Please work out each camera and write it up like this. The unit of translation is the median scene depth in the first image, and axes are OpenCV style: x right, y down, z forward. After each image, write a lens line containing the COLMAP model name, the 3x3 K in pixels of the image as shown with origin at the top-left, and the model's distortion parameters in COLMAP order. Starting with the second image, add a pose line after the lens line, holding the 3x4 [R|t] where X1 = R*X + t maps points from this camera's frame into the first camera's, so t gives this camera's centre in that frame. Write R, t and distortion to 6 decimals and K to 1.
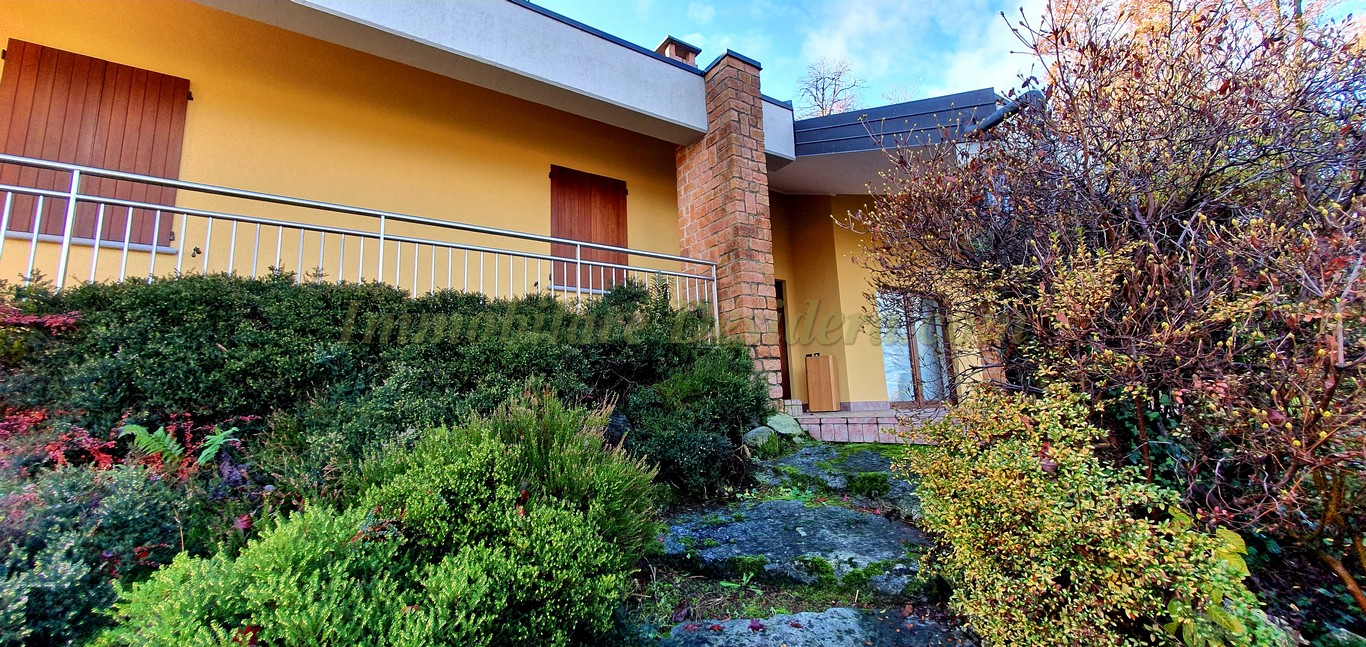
lens RADIAL K [[544.7, 0, 686.5], [0, 544.7, 319.6], [0, 0, 1]] dist [0.010168, -0.000208]
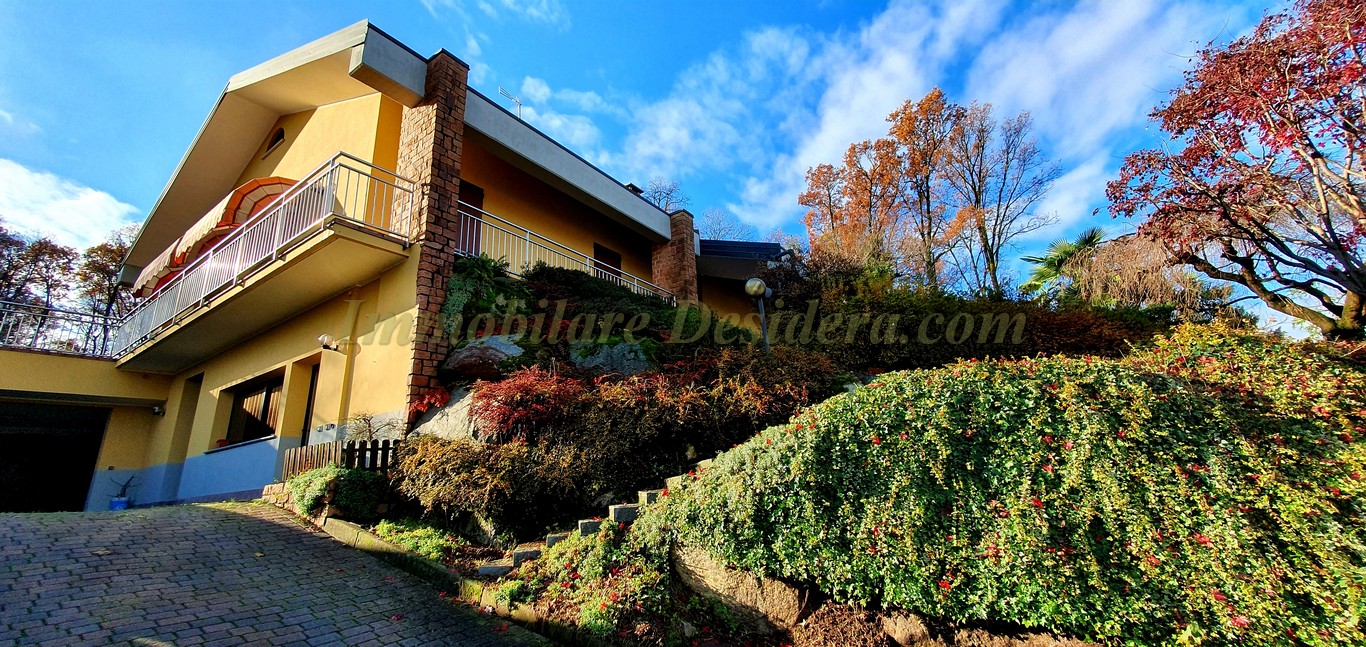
lens RADIAL K [[558.8, 0, 689.0], [0, 558.8, 329.4], [0, 0, 1]] dist [0.012771, 0.000007]
pose [[0.940657, 0.094909, 0.325818, -0.617655], [-0.050999, 0.988727, -0.140774, 0.356390], [-0.335506, 0.115803, 0.934893, -1.182935]]
